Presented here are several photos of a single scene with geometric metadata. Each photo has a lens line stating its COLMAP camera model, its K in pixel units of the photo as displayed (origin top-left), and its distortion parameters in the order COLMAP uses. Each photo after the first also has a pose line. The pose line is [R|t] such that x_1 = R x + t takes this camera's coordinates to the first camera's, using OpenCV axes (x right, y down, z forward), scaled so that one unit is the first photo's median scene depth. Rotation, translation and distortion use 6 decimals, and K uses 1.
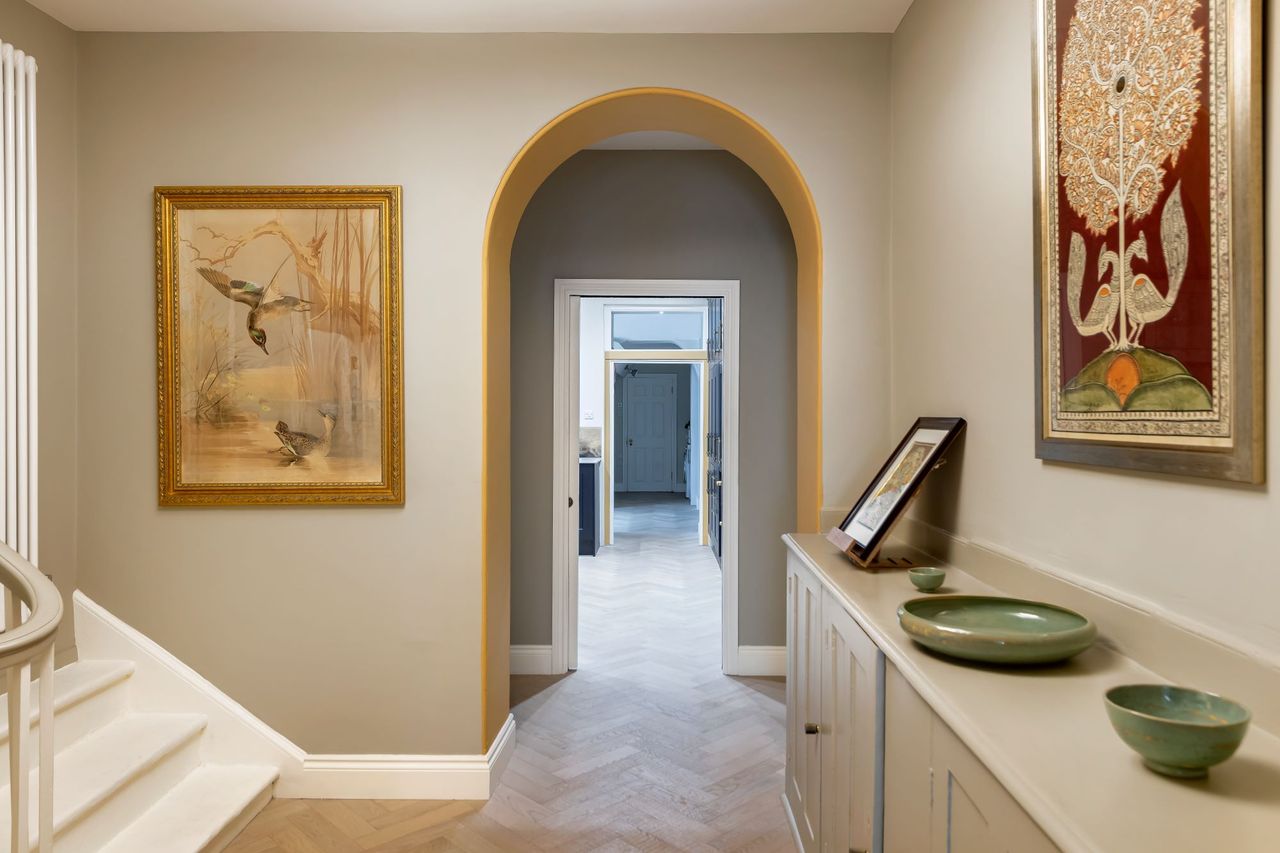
lens RADIAL K [[730.0, 0, 640.0], [0, 730.0, 426.5], [0, 0, 1]] dist [0.001956, -0.000857]
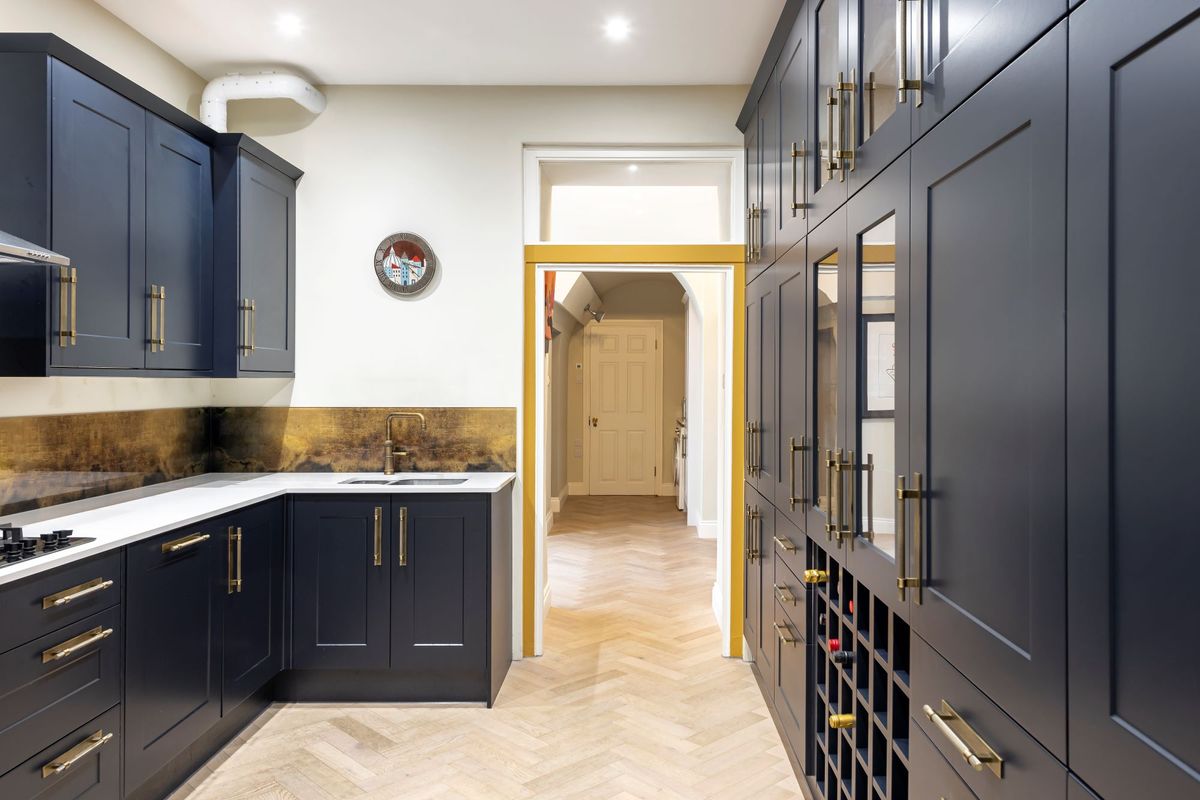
lens RADIAL K [[684.4, 0, 600.0], [0, 684.4, 400.0], [0, 0, 1]] dist [0.001956, -0.000857]
pose [[0.999676, -0.001297, -0.025420, 0.013015], [0.001570, 0.999941, 0.010739, -0.008921], [0.025404, -0.010776, 0.999619, 0.574052]]
